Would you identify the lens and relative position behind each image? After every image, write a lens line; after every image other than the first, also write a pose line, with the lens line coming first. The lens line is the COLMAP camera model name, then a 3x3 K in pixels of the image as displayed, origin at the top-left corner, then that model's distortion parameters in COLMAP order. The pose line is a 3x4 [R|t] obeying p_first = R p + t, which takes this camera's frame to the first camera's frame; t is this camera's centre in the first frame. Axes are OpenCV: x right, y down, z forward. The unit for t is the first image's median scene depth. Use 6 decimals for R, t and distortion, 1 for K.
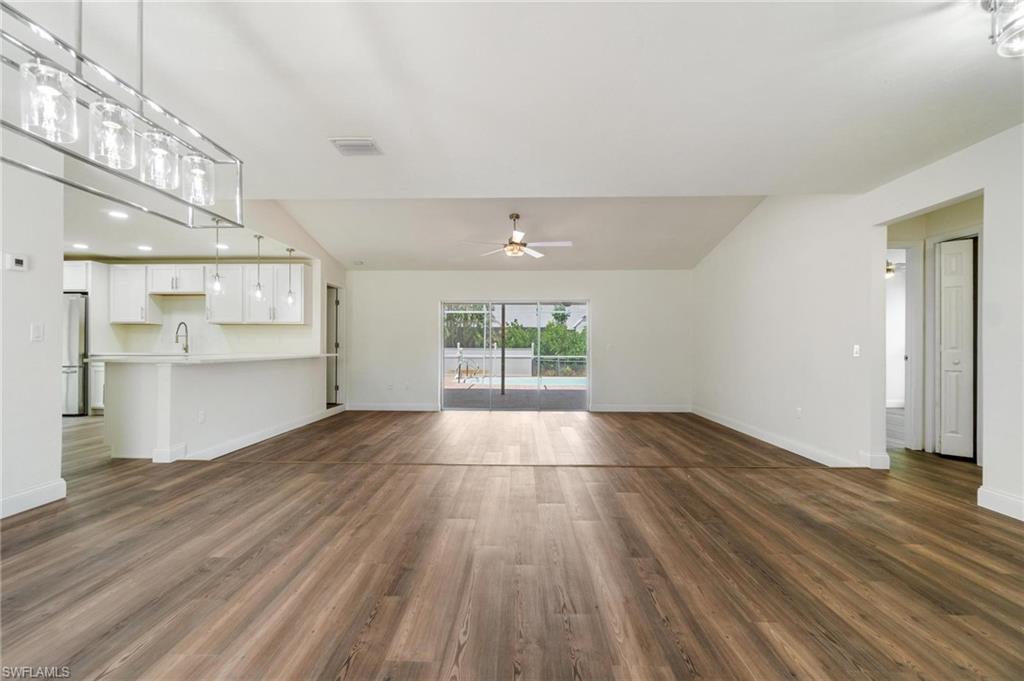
lens RADIAL K [[445.2, 0, 510.5], [0, 445.2, 344.0], [0, 0, 1]] dist [0.001104, 0.000069]
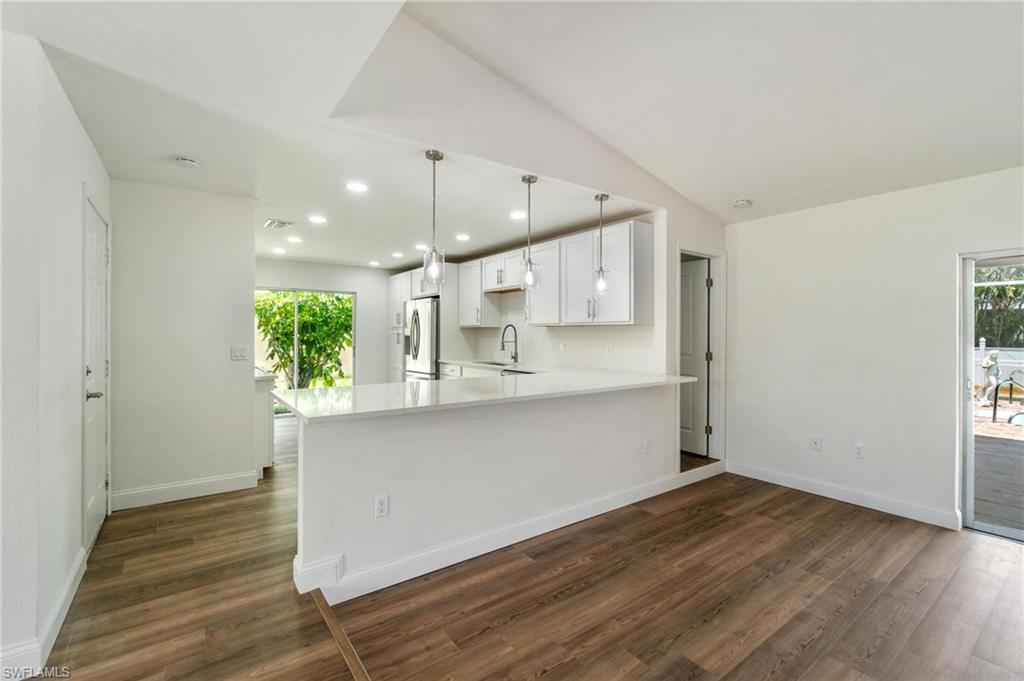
lens RADIAL K [[445.3, 0, 504.5], [0, 445.3, 334.2], [0, 0, 1]] dist [-0.012276, -0.000400]
pose [[0.598237, -0.000754, -0.801319, -0.100724], [0.002896, 0.999995, 0.001221, -0.032805], [0.801314, -0.003051, 0.598236, 0.517724]]
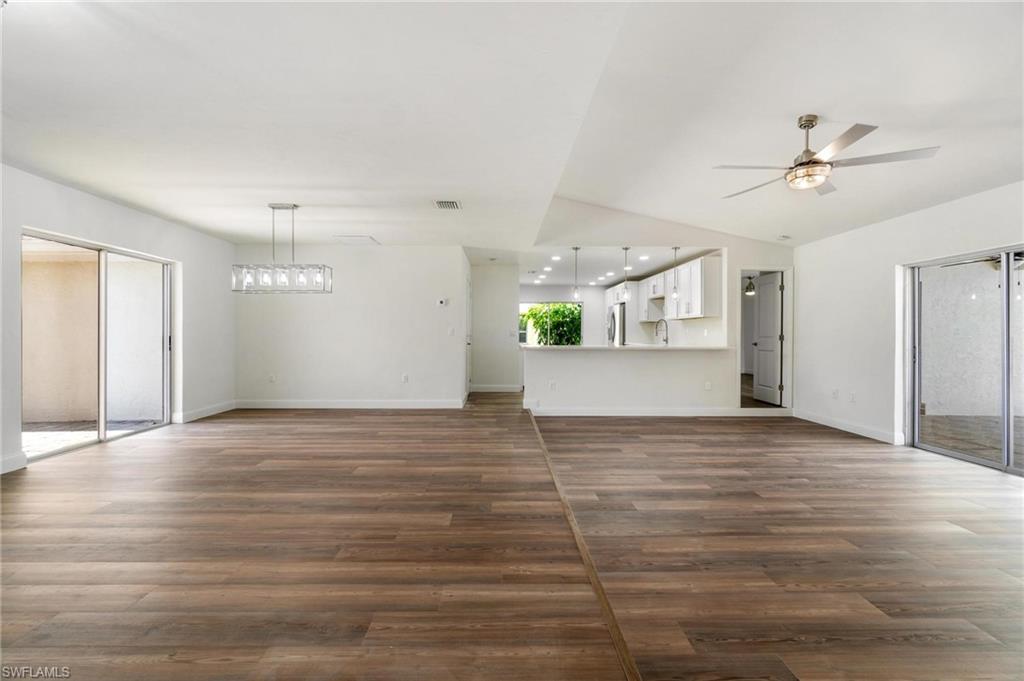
lens RADIAL K [[445.3, 0, 504.5], [0, 445.3, 334.2], [0, 0, 1]] dist [-0.012276, -0.000400]
pose [[0.027632, -0.006184, -0.999599, 0.522846], [0.001284, 0.999980, -0.006151, 0.000534], [0.999617, -0.001114, 0.027640, 0.522197]]
